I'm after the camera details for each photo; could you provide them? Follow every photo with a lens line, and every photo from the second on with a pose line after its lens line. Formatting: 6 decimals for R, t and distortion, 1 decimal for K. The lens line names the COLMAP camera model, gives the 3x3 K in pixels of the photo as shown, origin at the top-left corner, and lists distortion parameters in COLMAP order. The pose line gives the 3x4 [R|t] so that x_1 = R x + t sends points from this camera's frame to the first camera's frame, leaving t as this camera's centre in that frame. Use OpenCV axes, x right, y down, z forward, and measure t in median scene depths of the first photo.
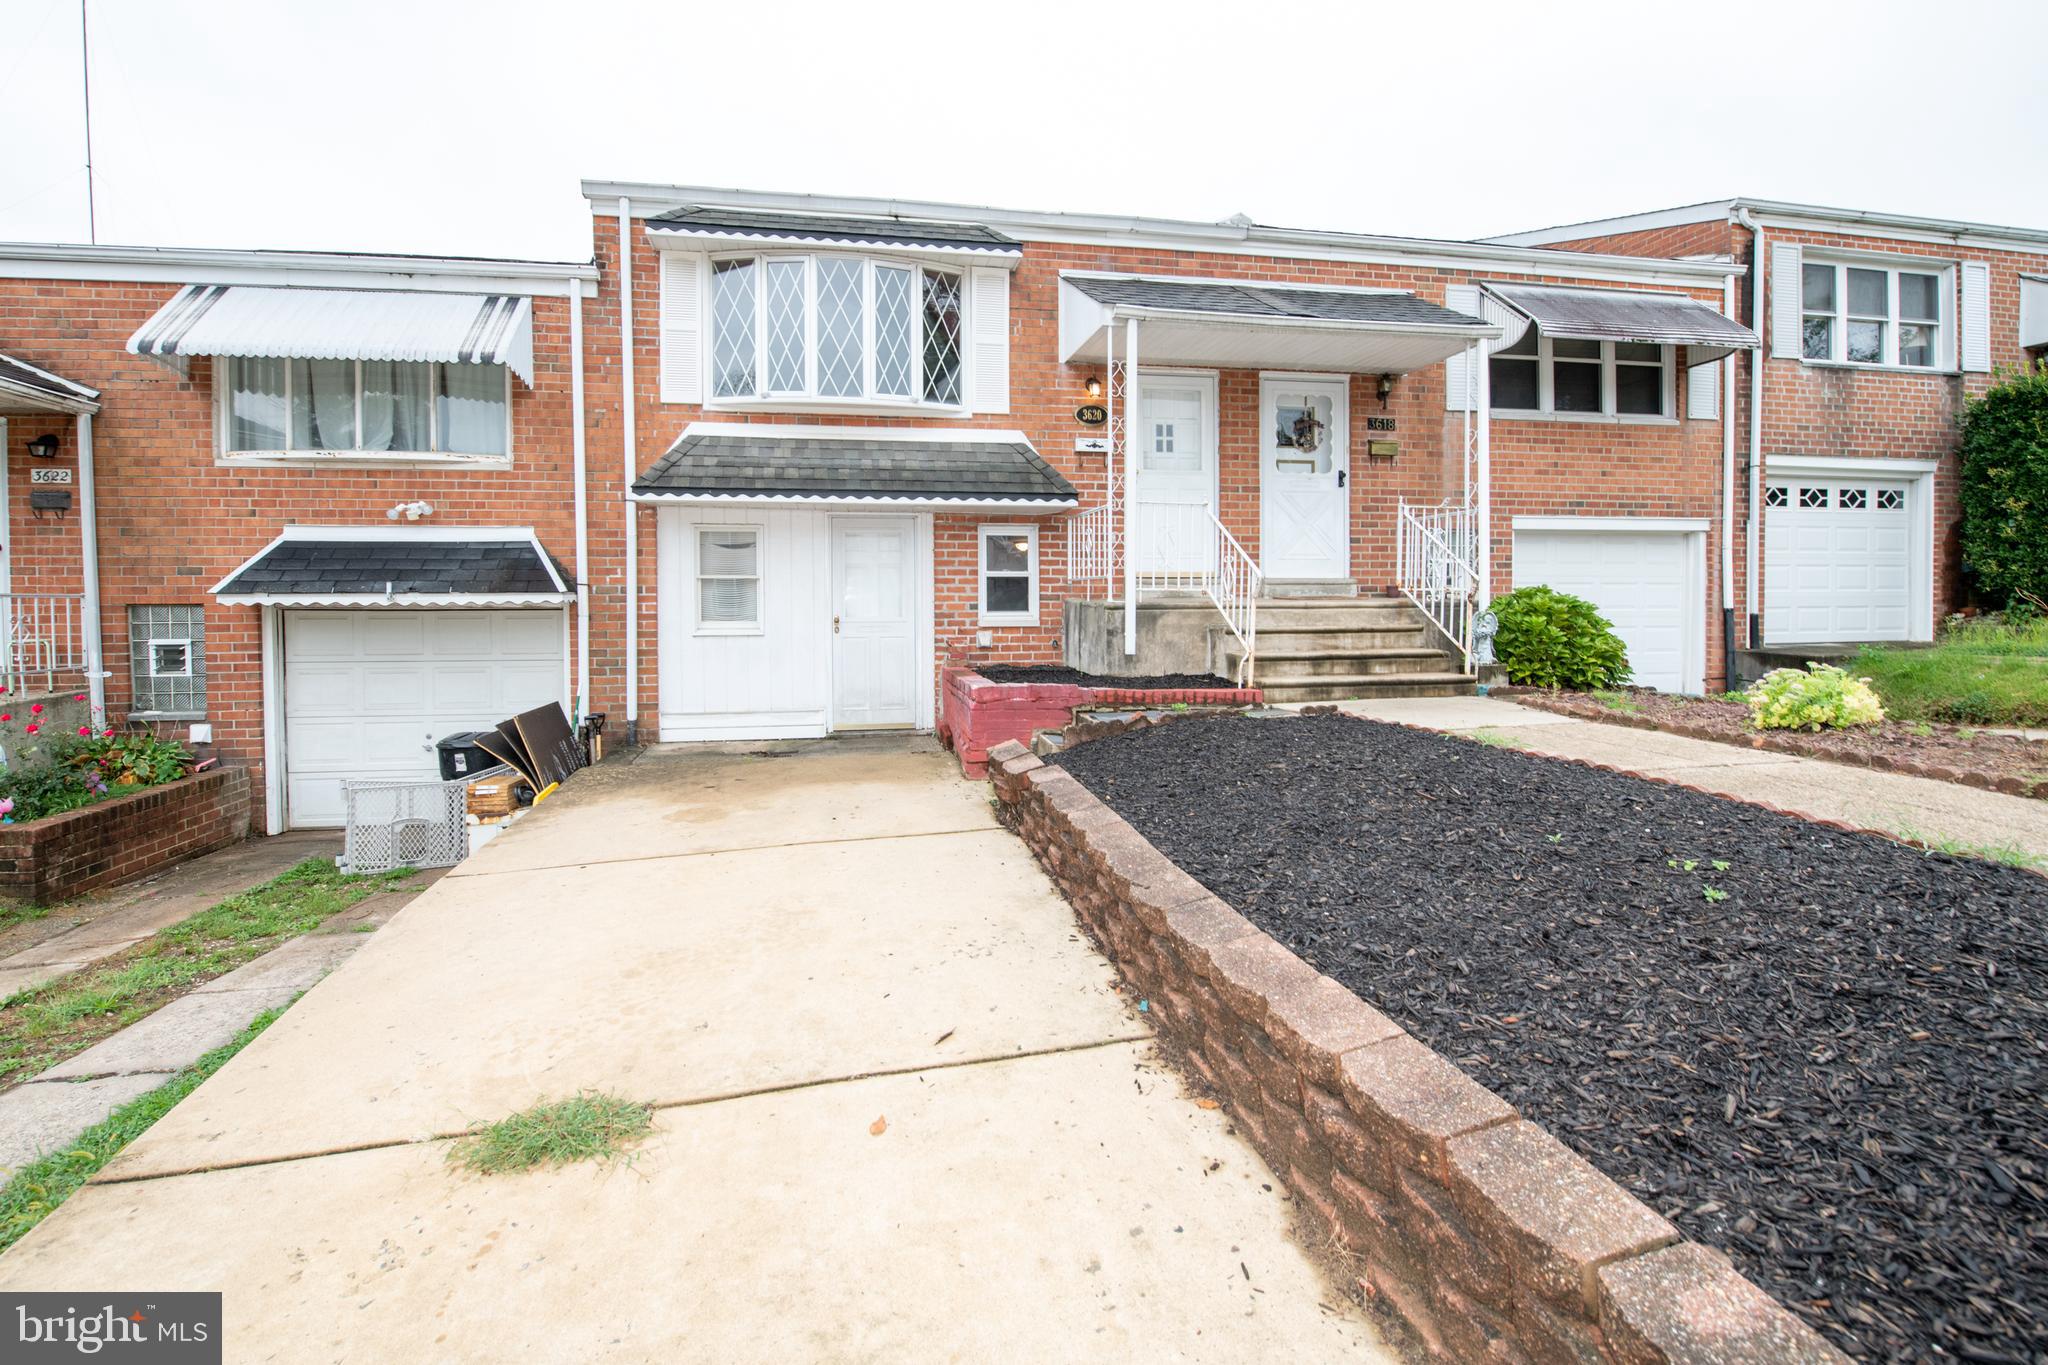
lens RADIAL K [[778.1, 0, 1027.6], [0, 778.1, 687.1], [0, 0, 1]] dist [-0.019448, -0.000142]
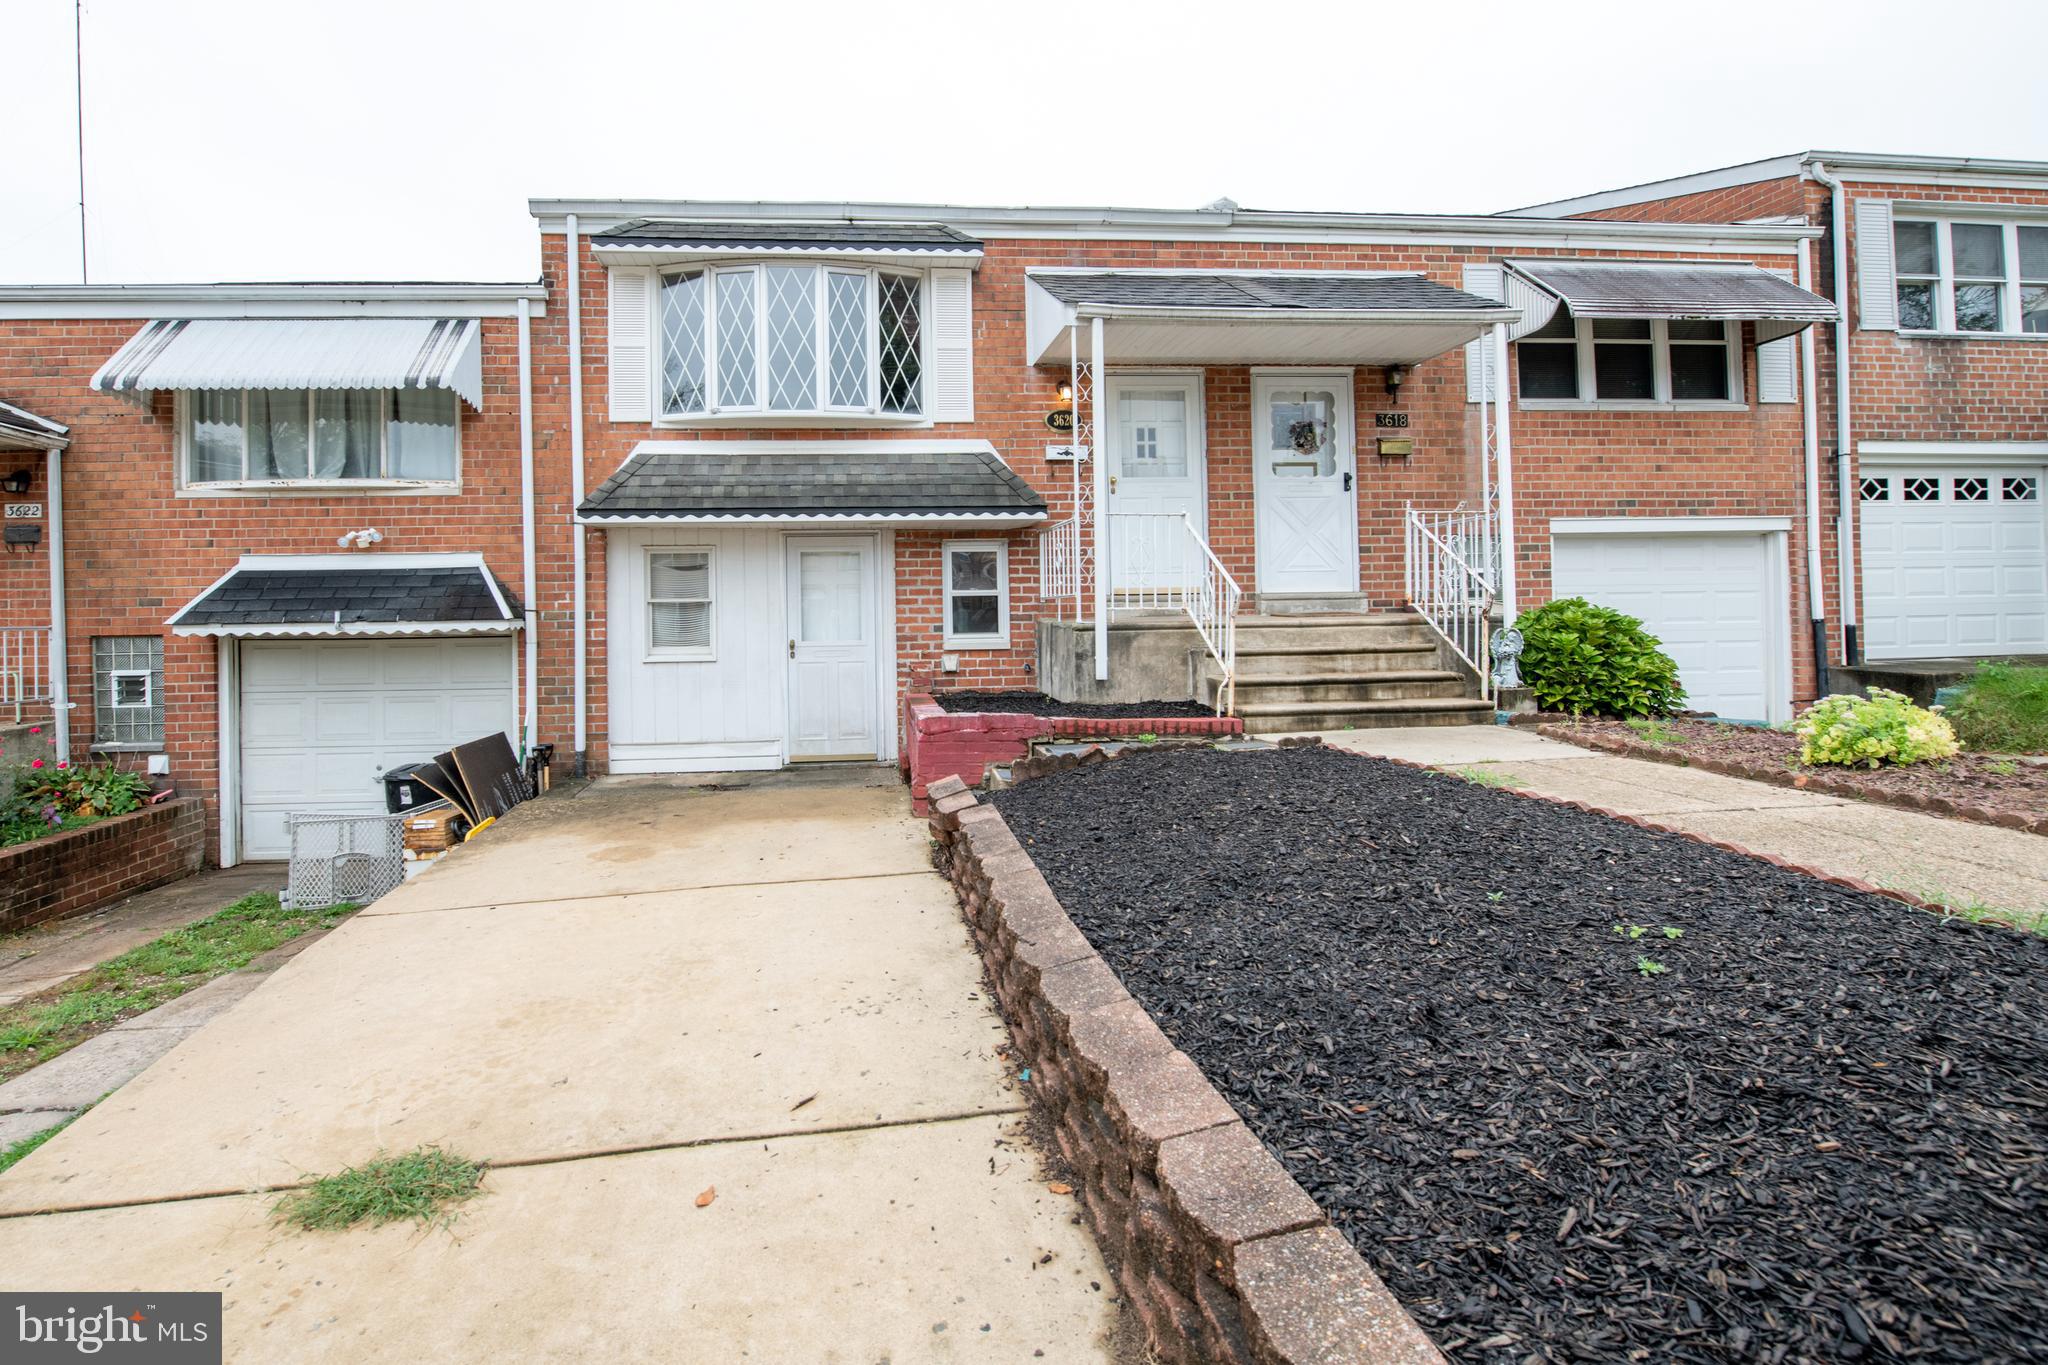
lens RADIAL K [[852.6, 0, 1018.0], [0, 852.6, 680.4], [0, 0, 1]] dist [-0.019138, -0.000726]
pose [[0.997130, -0.005884, -0.075475, 0.118420], [0.003692, 0.999568, -0.029156, -0.013342], [0.075614, 0.028794, 0.996721, -0.006745]]
